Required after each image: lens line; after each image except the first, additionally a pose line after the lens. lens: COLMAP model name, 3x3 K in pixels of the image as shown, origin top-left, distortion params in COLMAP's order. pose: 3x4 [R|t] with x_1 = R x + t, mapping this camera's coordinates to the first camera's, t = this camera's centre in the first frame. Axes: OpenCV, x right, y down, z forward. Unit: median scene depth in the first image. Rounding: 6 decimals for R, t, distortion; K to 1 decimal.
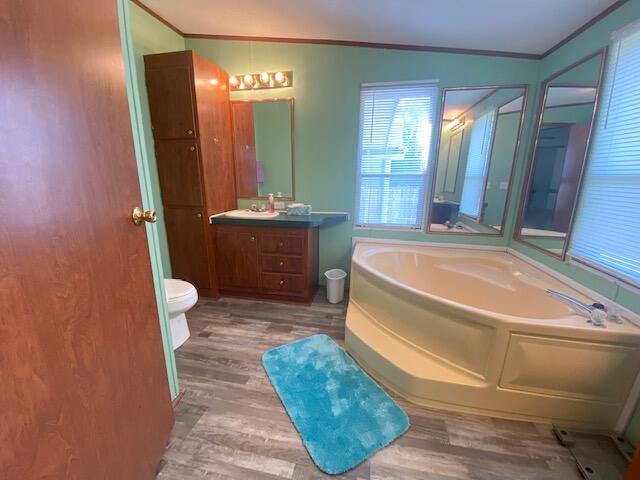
lens RADIAL K [[255.6, 0, 316.1], [0, 255.6, 241.3], [0, 0, 1]] dist [0.026264, -0.023929]
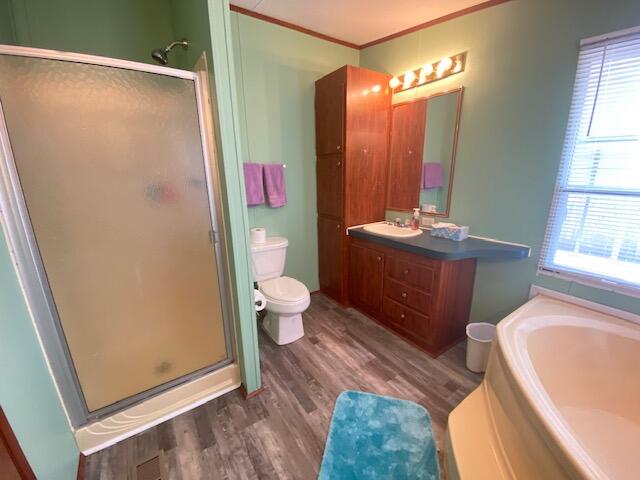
lens RADIAL K [[255.6, 0, 316.1], [0, 255.6, 241.3], [0, 0, 1]] dist [0.026264, -0.023929]
pose [[0.719960, 0.158319, -0.675717, 0.198214], [-0.143592, 0.986546, 0.078152, -0.111219], [0.678999, 0.040761, 0.733007, 0.182735]]
